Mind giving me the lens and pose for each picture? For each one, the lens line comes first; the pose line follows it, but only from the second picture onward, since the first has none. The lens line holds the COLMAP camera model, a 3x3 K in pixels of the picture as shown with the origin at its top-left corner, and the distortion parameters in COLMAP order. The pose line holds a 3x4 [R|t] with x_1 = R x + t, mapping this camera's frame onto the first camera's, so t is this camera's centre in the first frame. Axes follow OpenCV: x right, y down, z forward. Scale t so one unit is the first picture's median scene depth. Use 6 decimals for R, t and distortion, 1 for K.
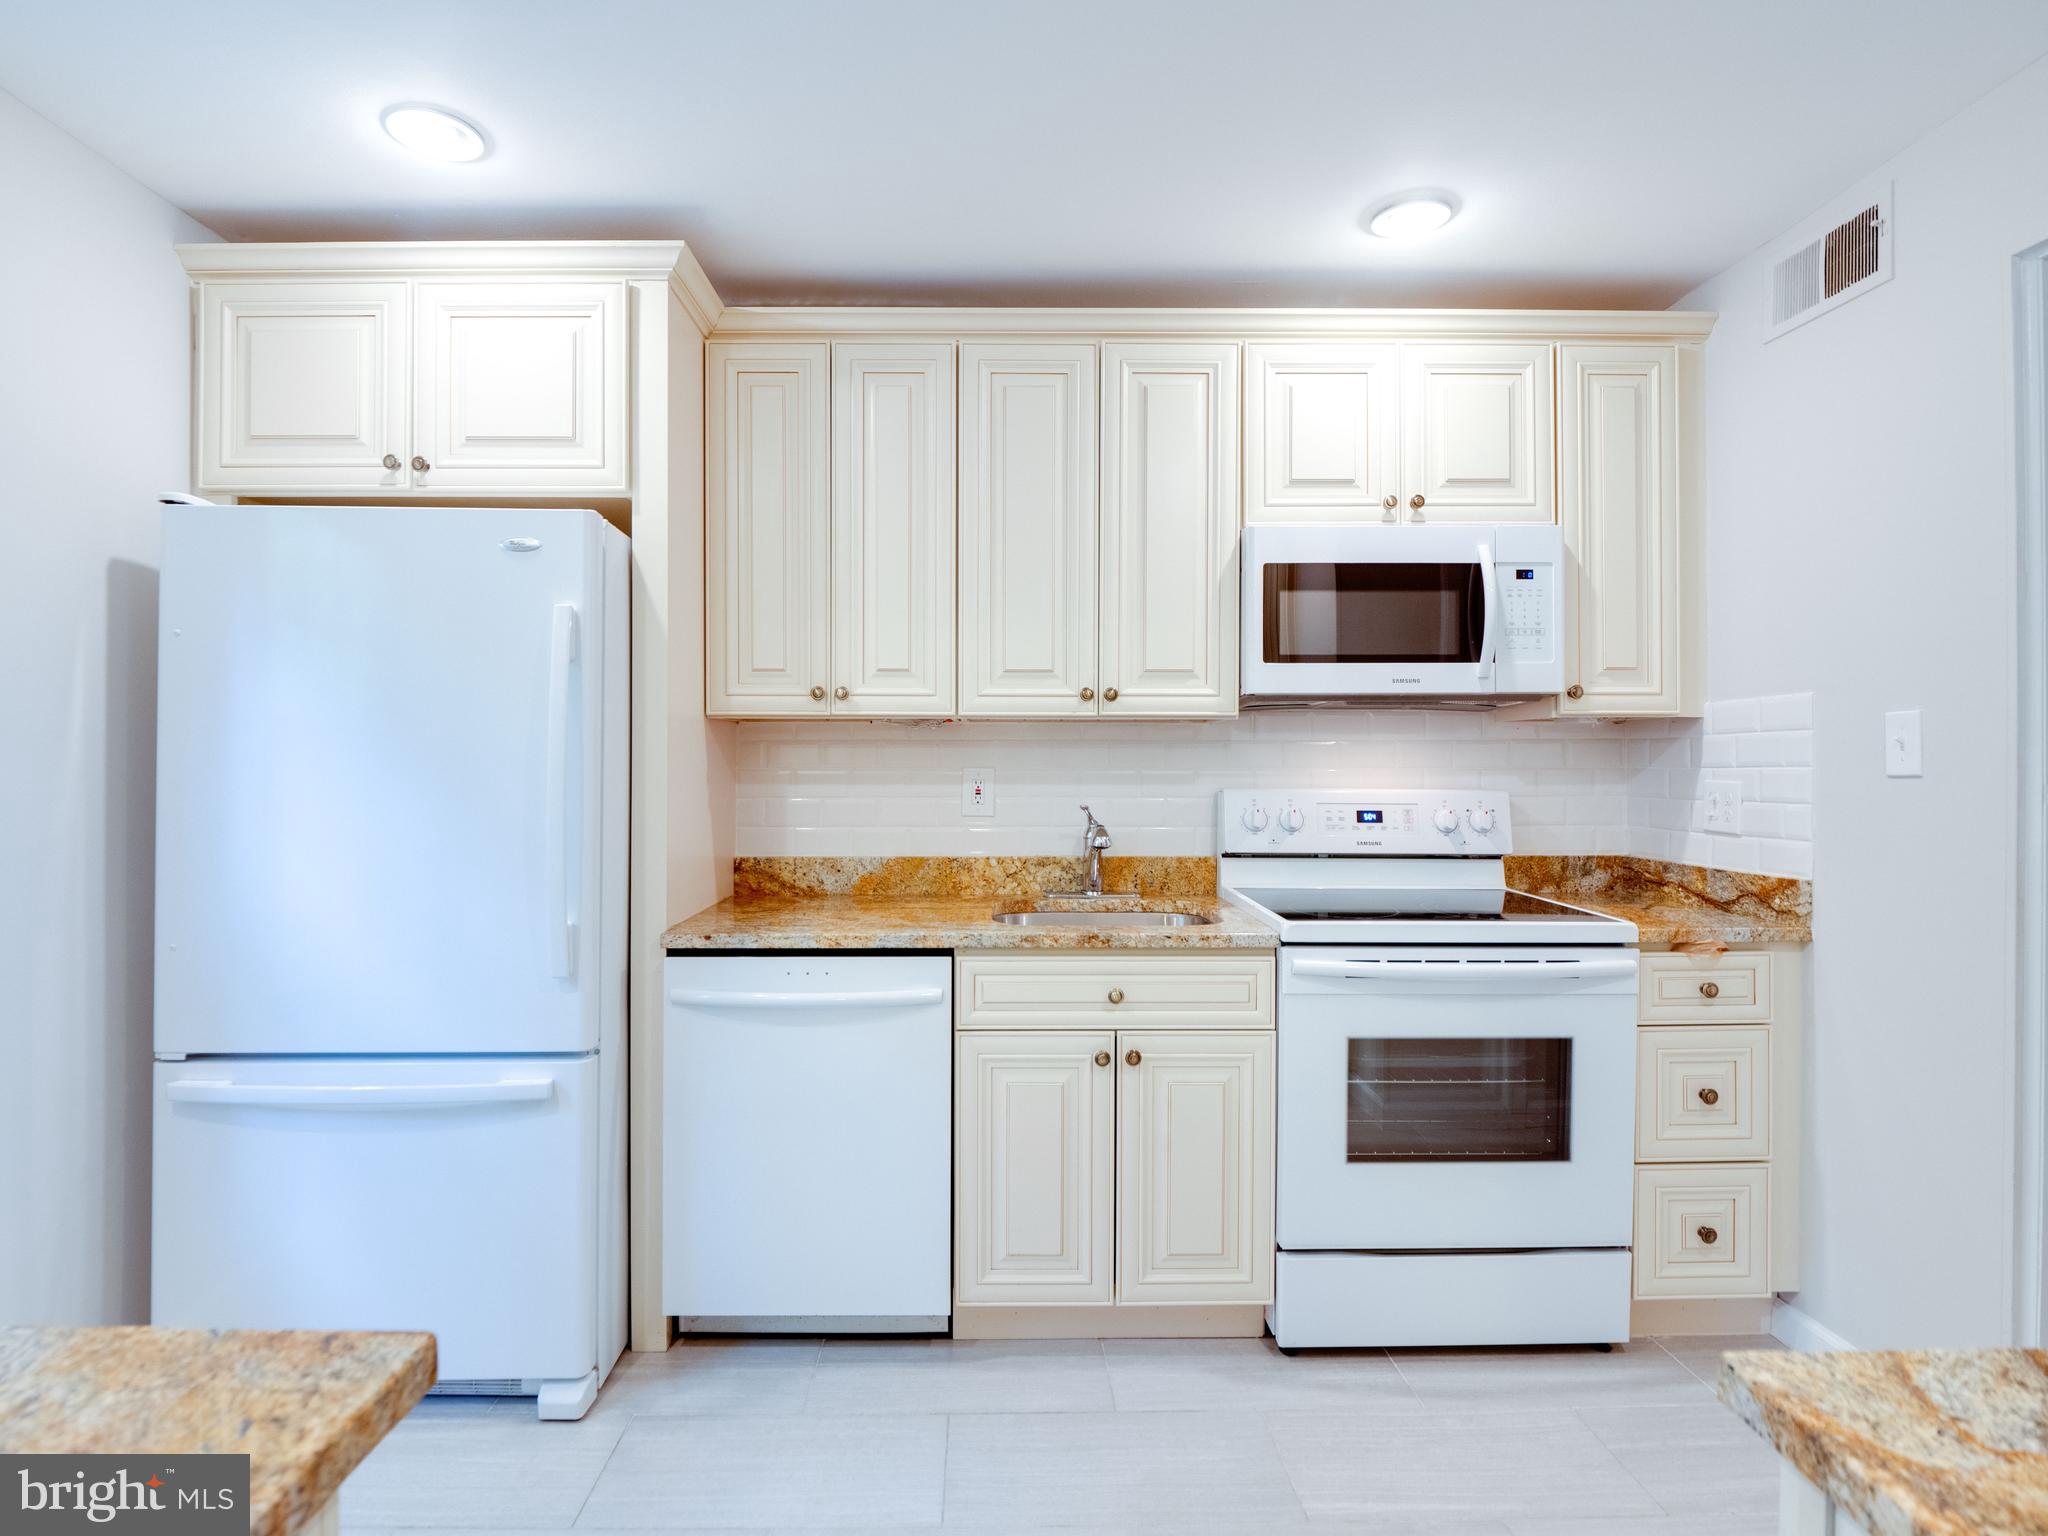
lens RADIAL K [[1005.9, 0, 1014.3], [0, 1005.9, 762.5], [0, 0, 1]] dist [-0.007580, -0.005319]
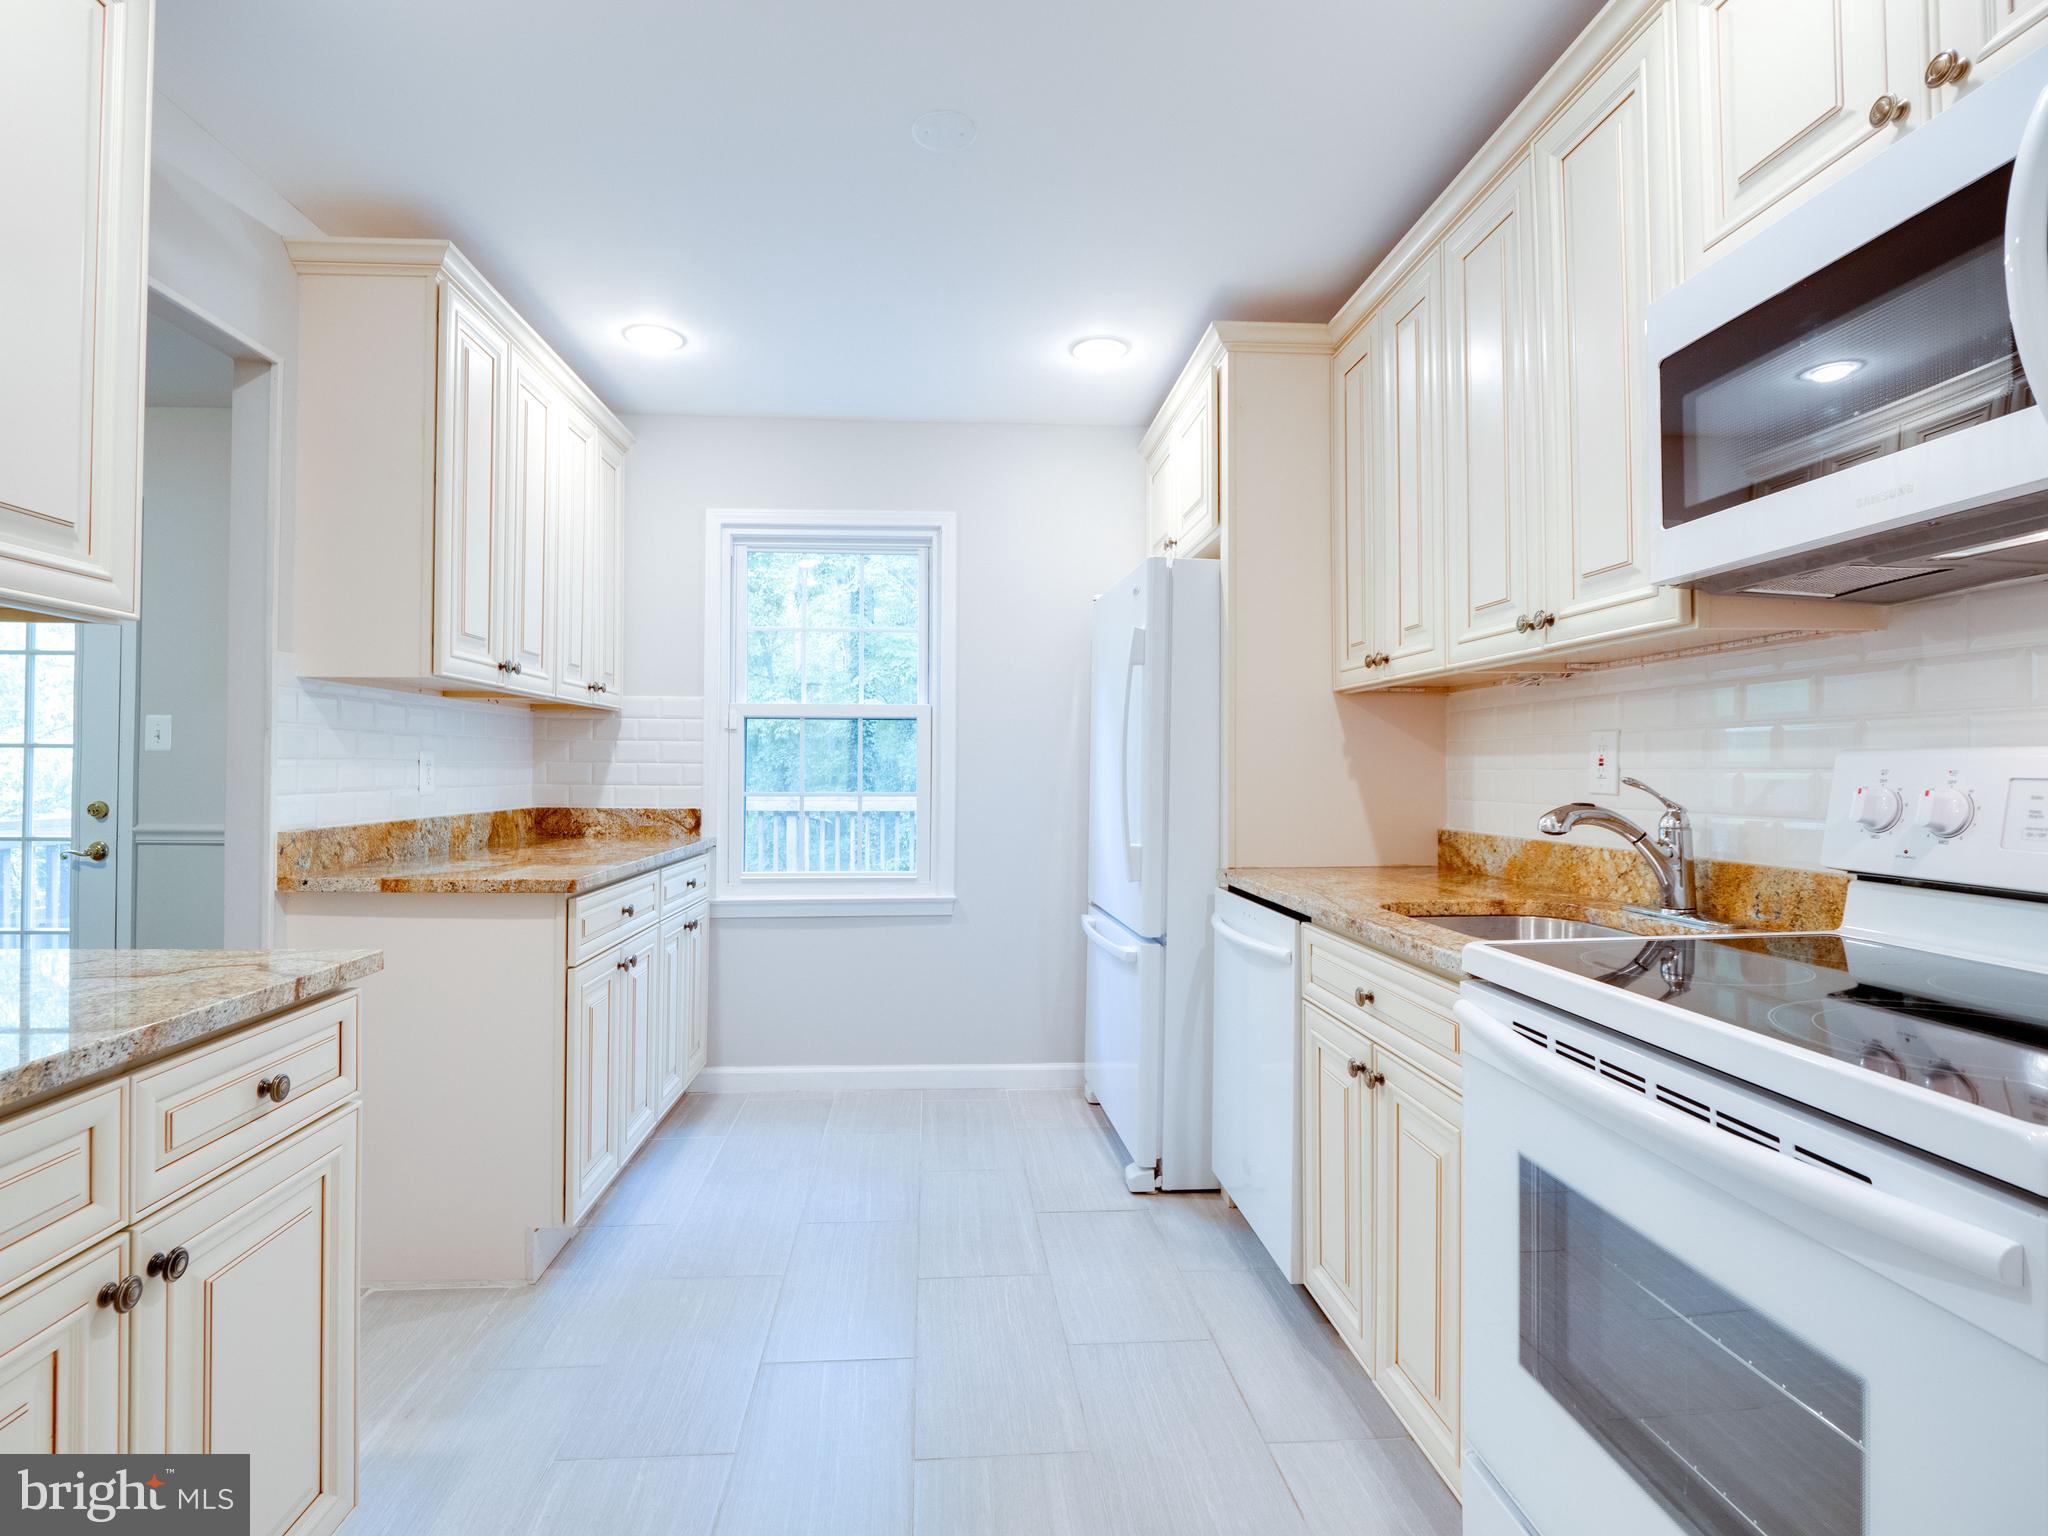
lens RADIAL K [[1005.9, 0, 1017.5], [0, 1005.9, 758.7], [0, 0, 1]] dist [-0.007580, -0.005319]
pose [[0.075454, -0.011311, -0.997085, 0.774043], [-0.001412, 0.999933, -0.011450, 0.040309], [0.997148, 0.002272, 0.075433, 0.563788]]
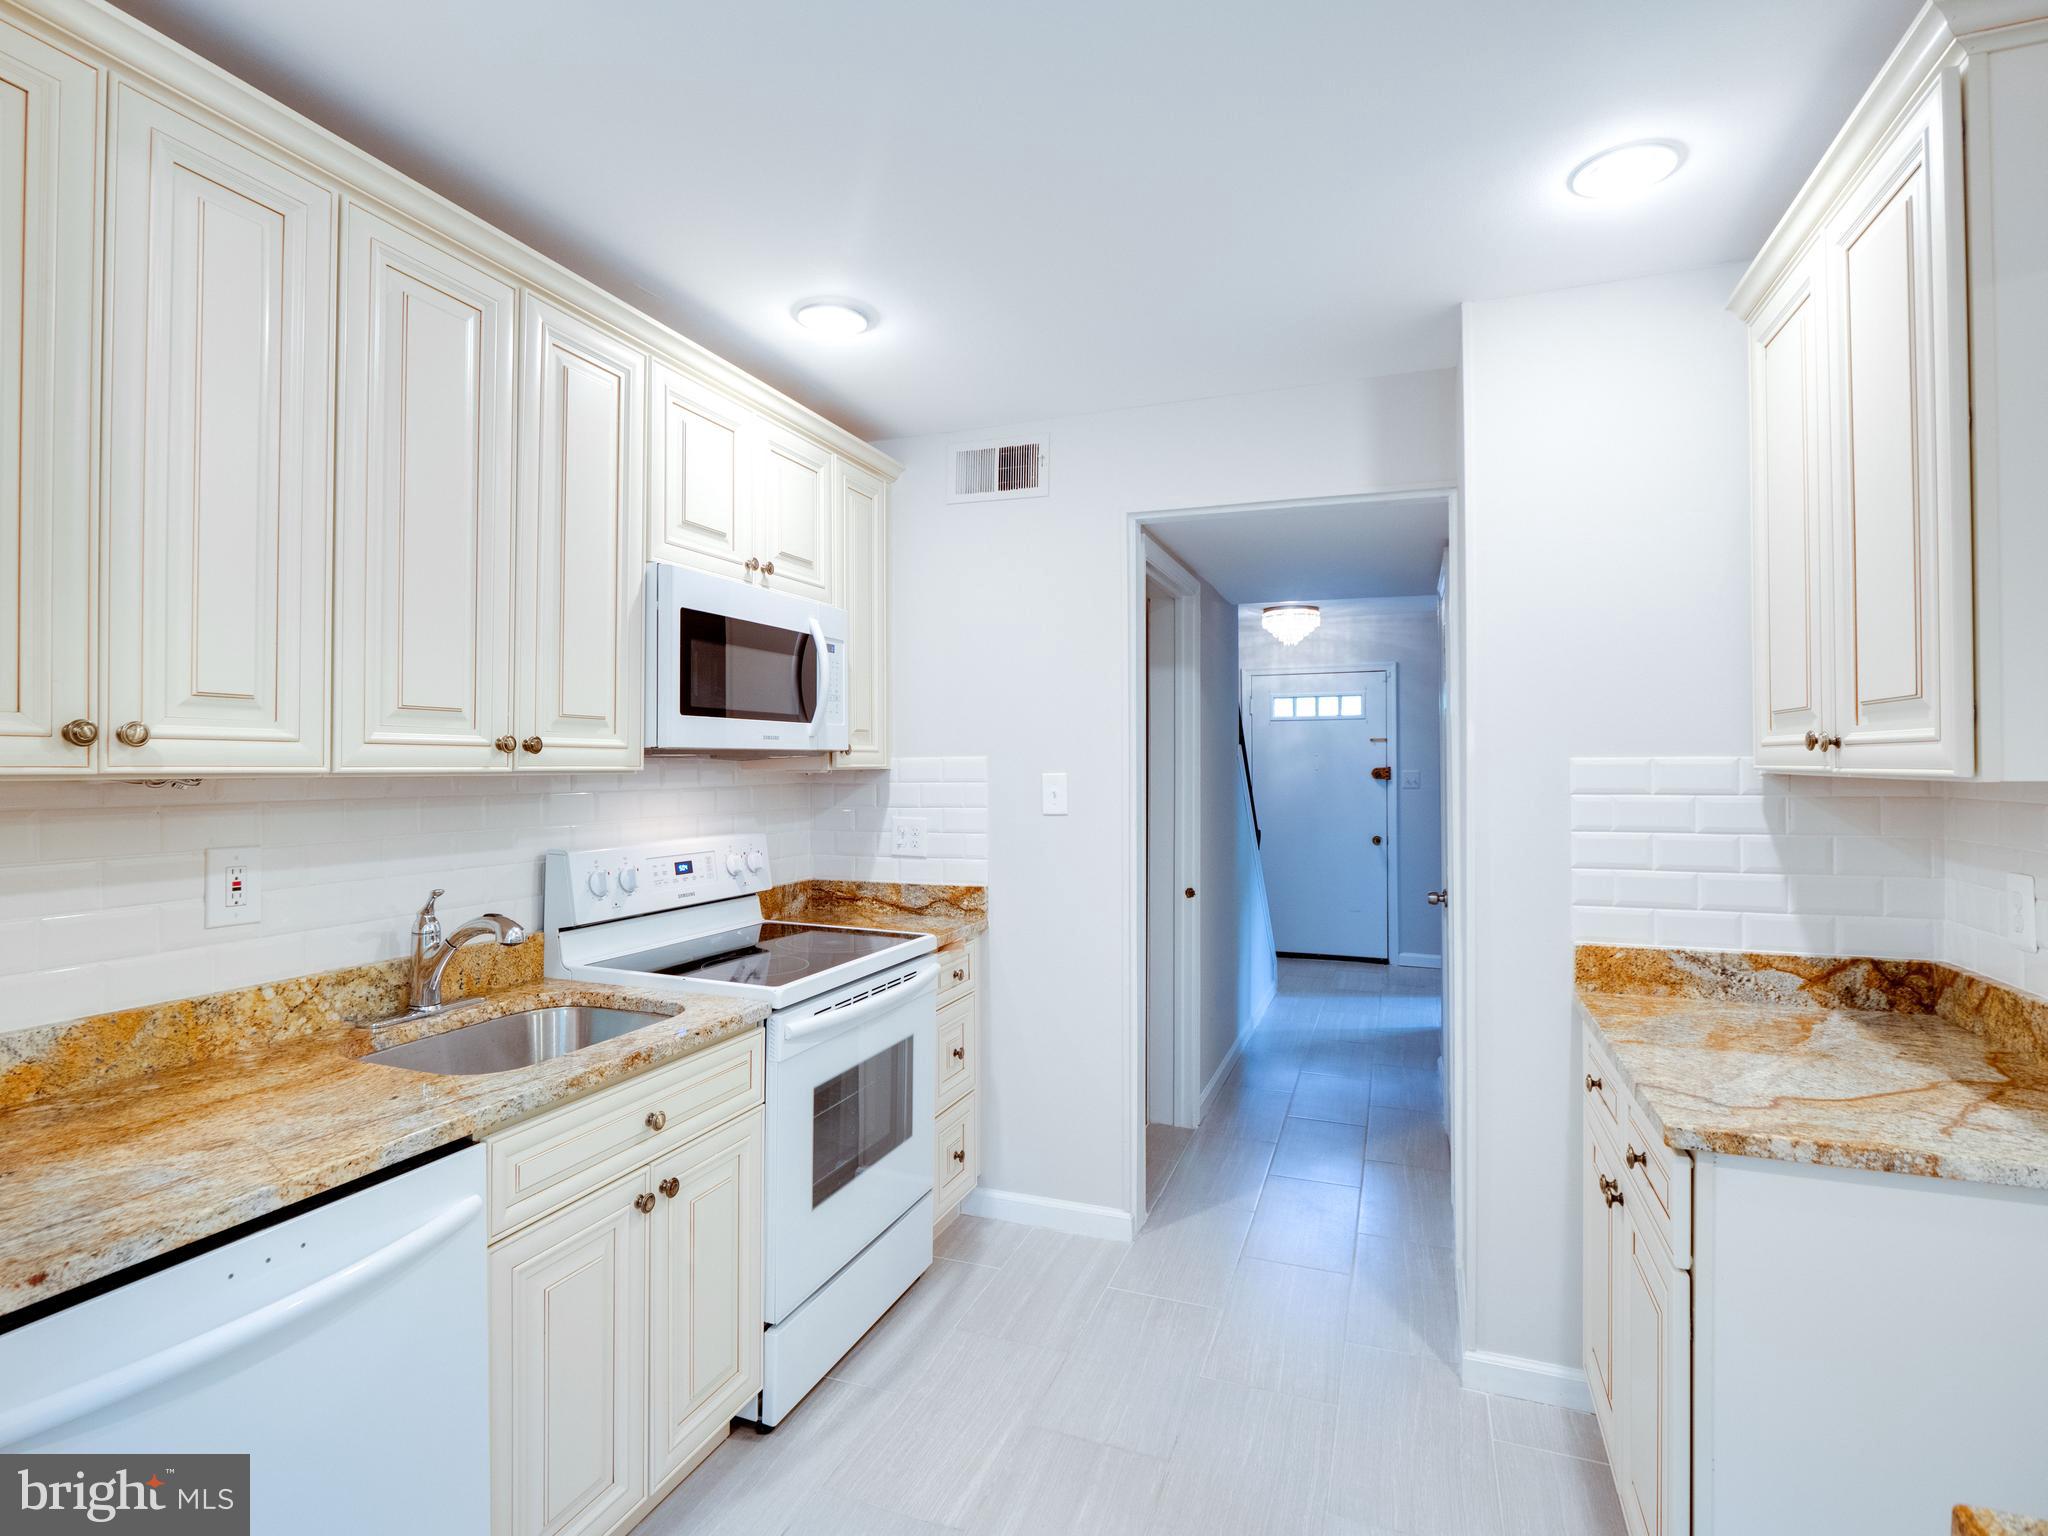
lens RADIAL K [[1005.9, 0, 975.2], [0, 1005.9, 754.3], [0, 0, 1]] dist [-0.007580, -0.005319]
pose [[0.399737, 0.007694, 0.916598, -0.476129], [0.002509, 0.999952, -0.009488, -0.051633], [-0.916626, 0.006093, 0.399699, 0.369760]]
